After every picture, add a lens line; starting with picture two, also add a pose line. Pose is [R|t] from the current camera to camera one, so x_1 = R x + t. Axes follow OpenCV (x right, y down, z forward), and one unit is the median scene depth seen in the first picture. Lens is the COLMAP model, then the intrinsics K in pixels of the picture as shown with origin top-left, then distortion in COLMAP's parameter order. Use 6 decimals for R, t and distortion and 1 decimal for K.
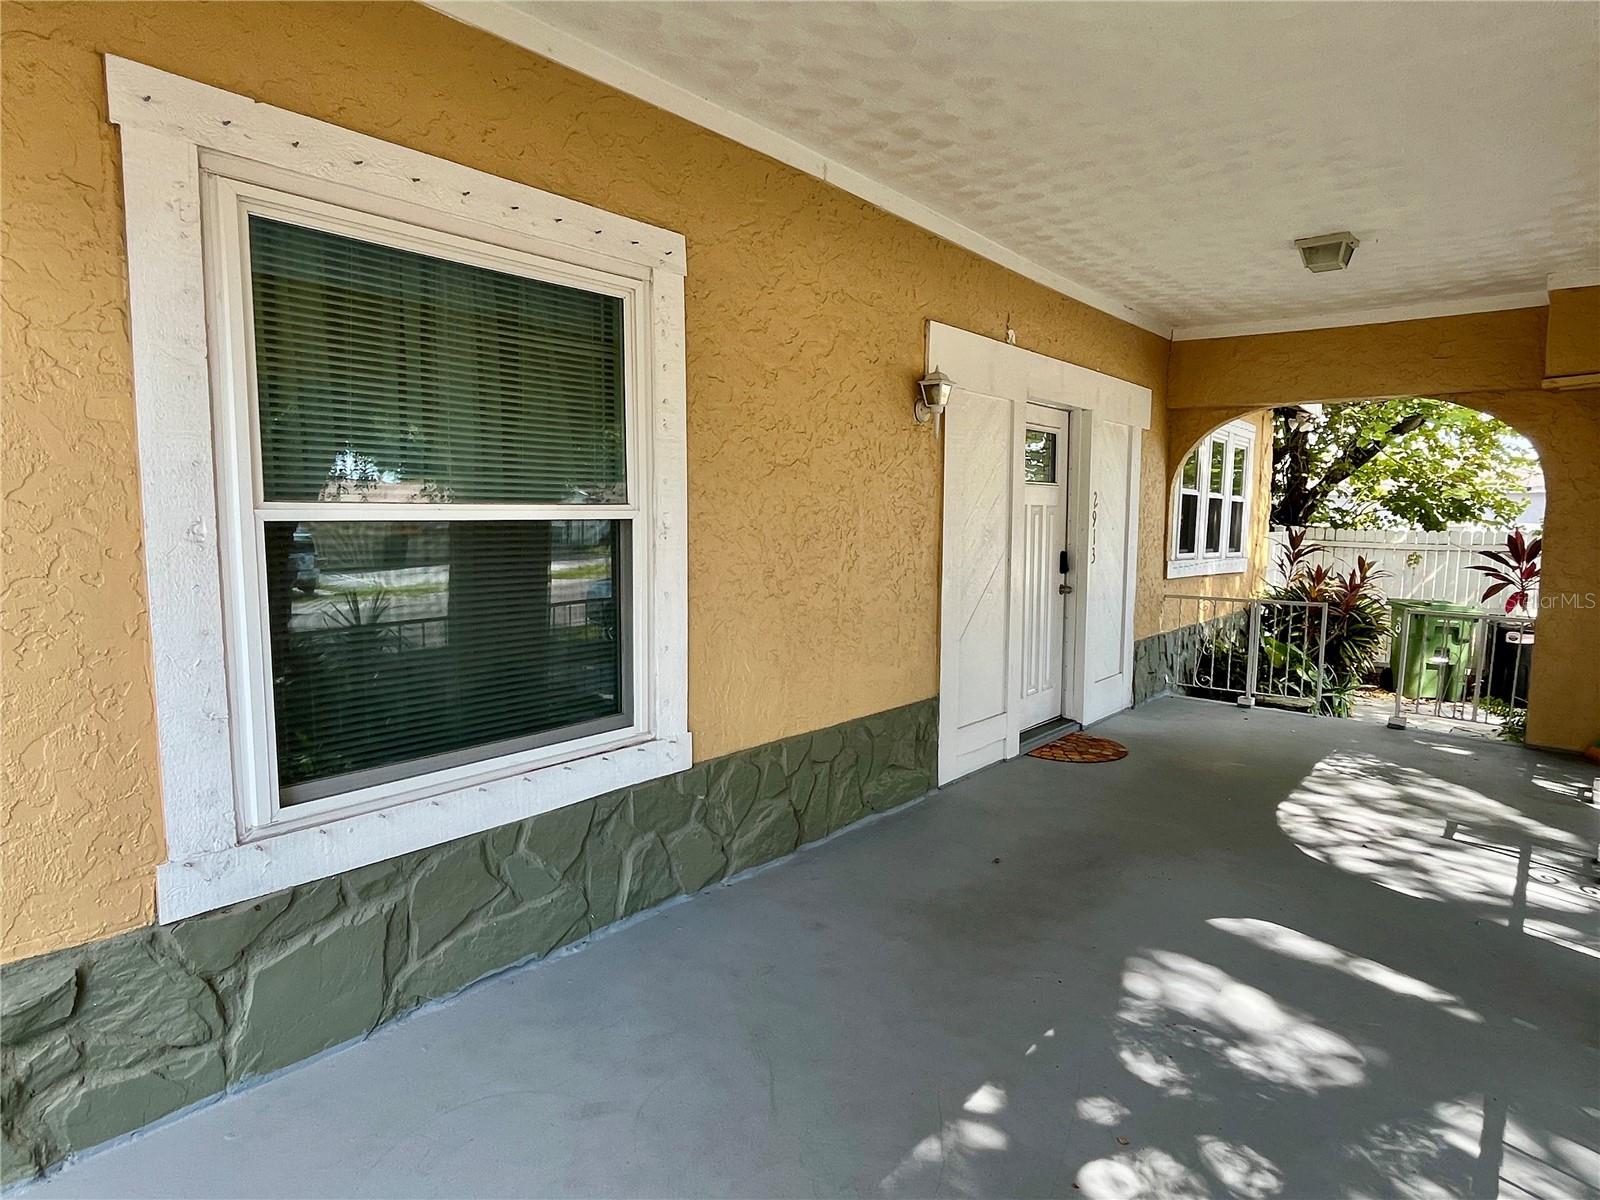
lens RADIAL K [[922.9, 0, 794.9], [0, 922.9, 604.6], [0, 0, 1]] dist [-0.003699, 0.000664]
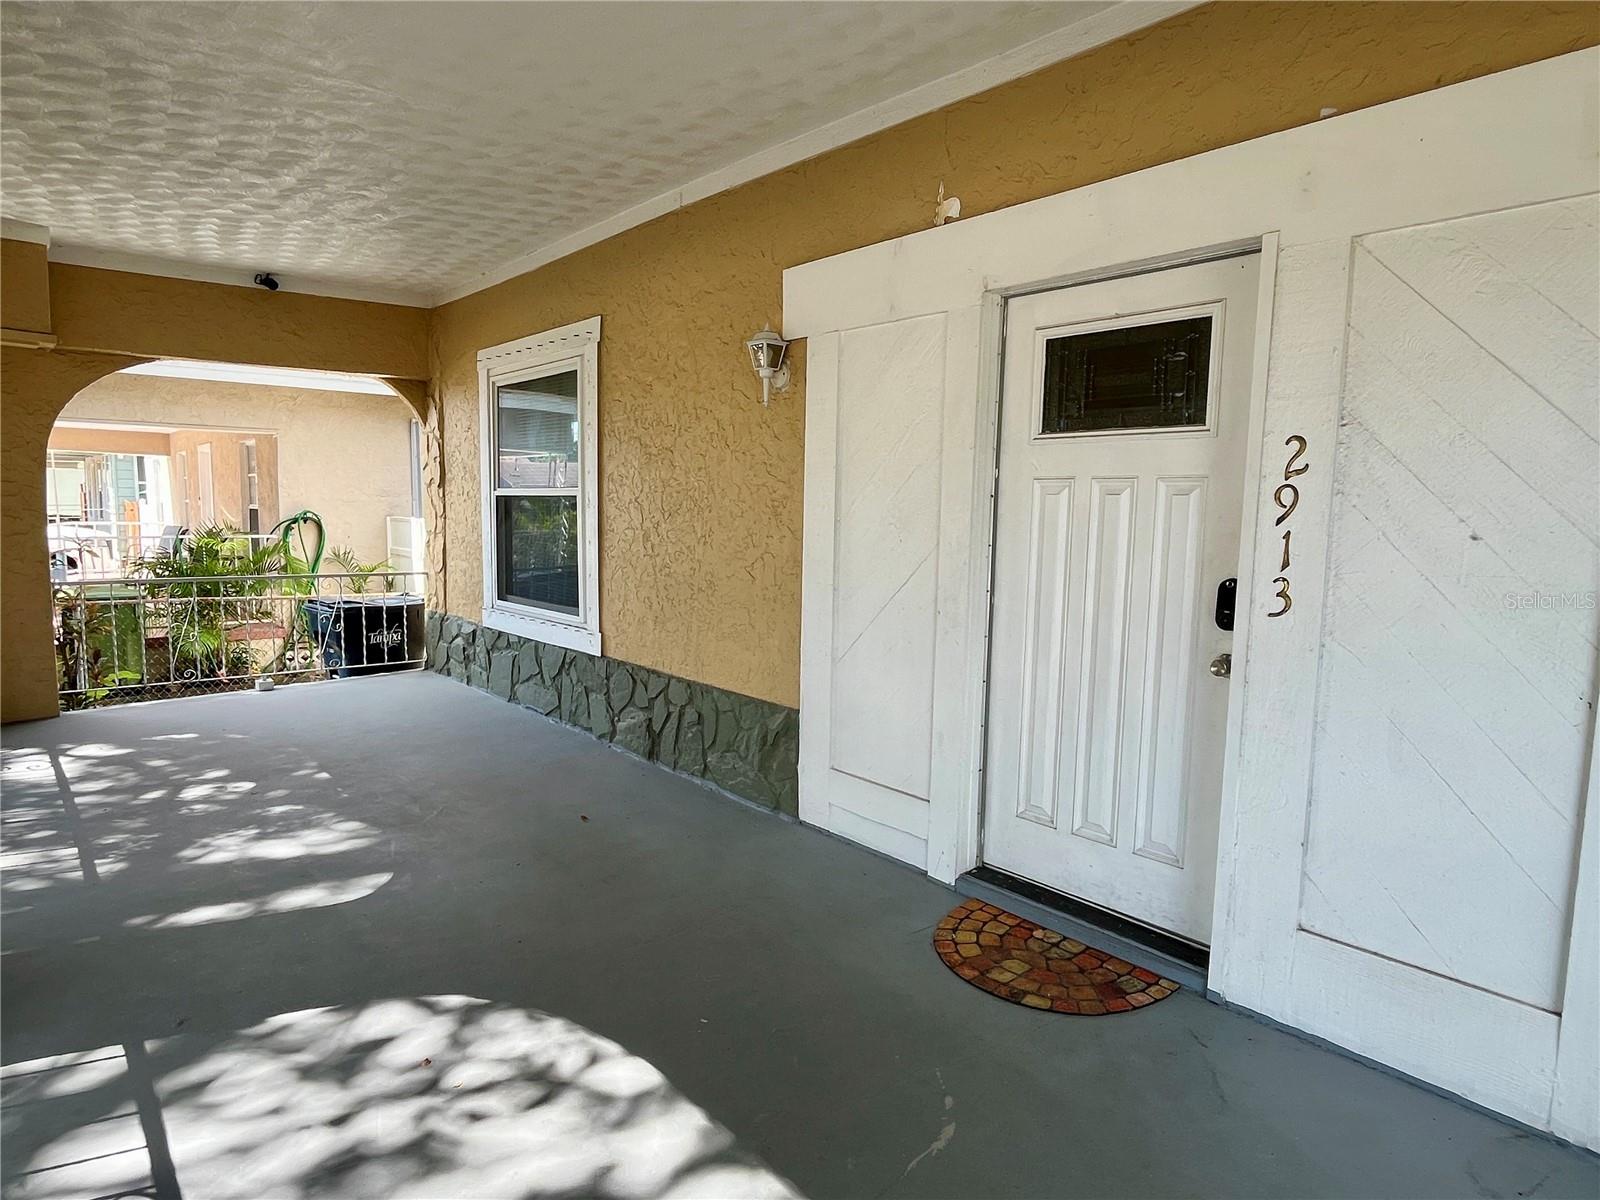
lens RADIAL K [[922.9, 0, 794.9], [0, 922.9, 604.6], [0, 0, 1]] dist [-0.003699, 0.000664]
pose [[-0.165816, 0.101395, -0.980930, 1.202516], [-0.113578, 0.986117, 0.121130, -0.120061], [0.979594, 0.131498, -0.151998, 1.379845]]
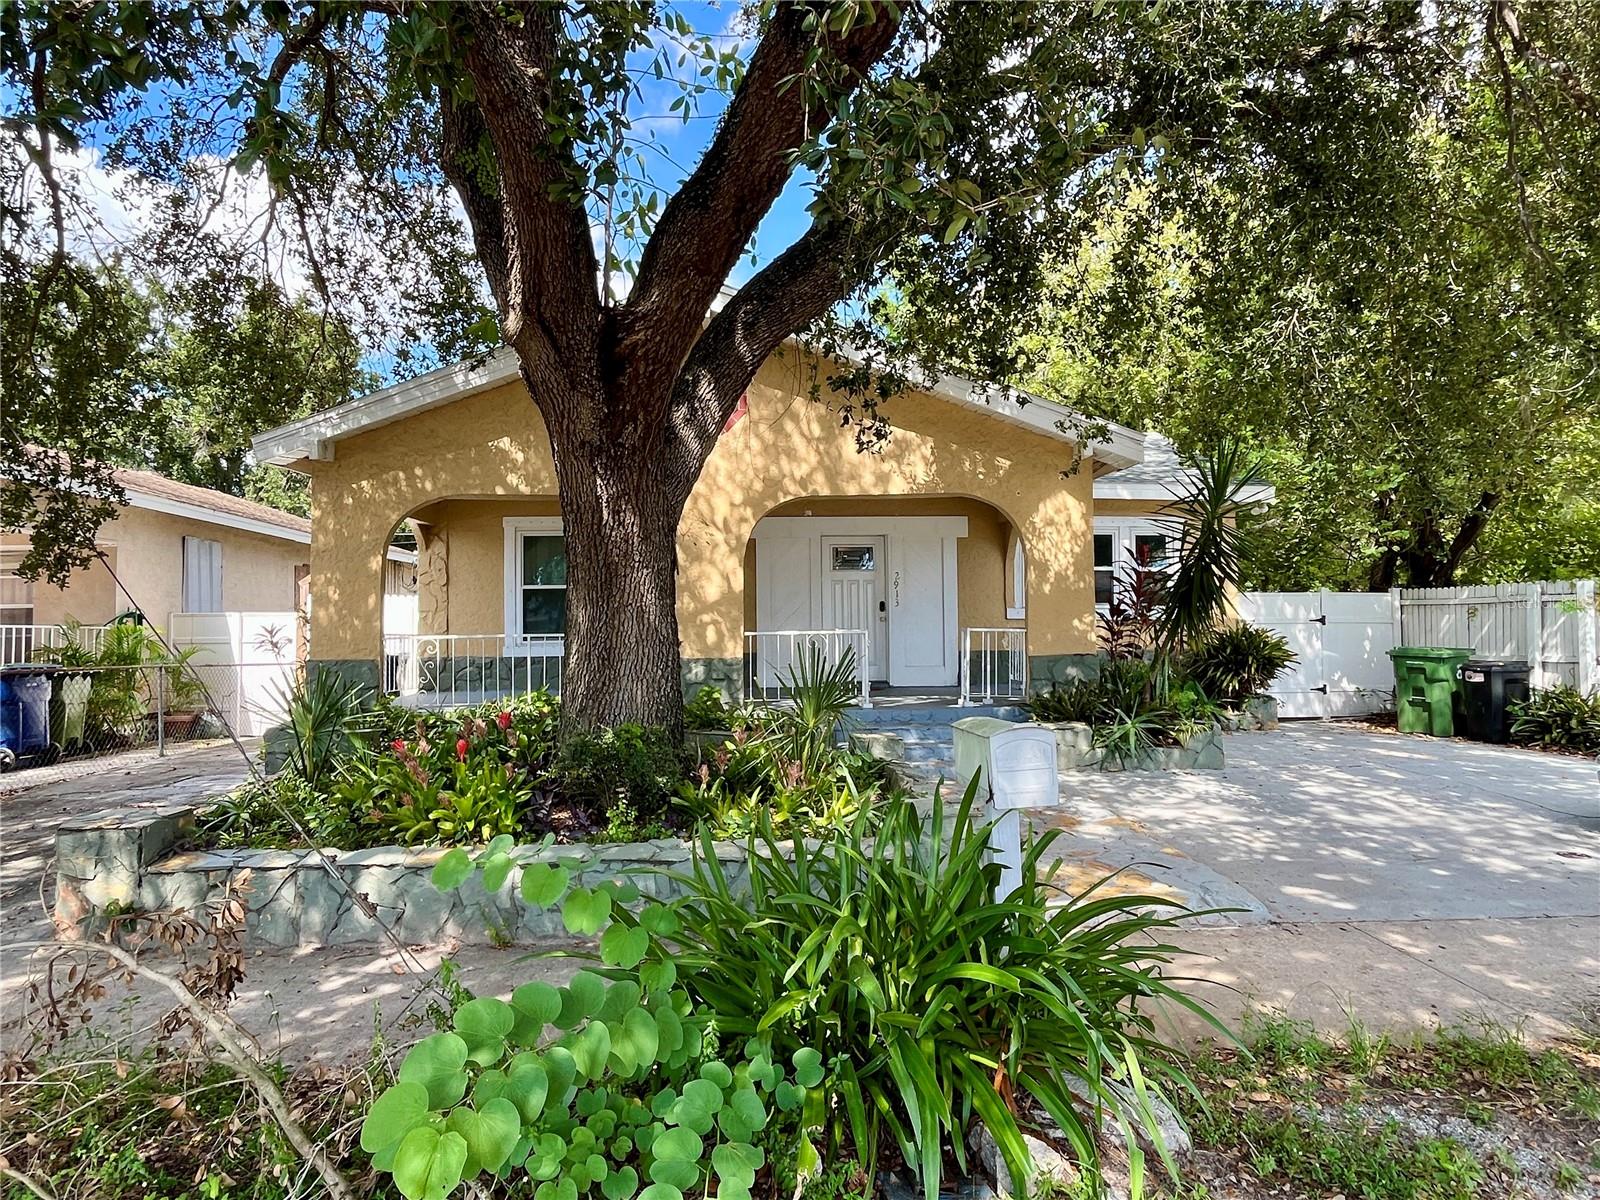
lens RADIAL K [[922.9, 0, 794.9], [0, 922.9, 604.6], [0, 0, 1]] dist [-0.003699, 0.000664]
pose [[0.692623, -0.024018, -0.720900, 2.689194], [-0.057218, 0.994466, -0.088106, 0.237999], [0.719027, 0.102273, 0.687416, -0.972013]]
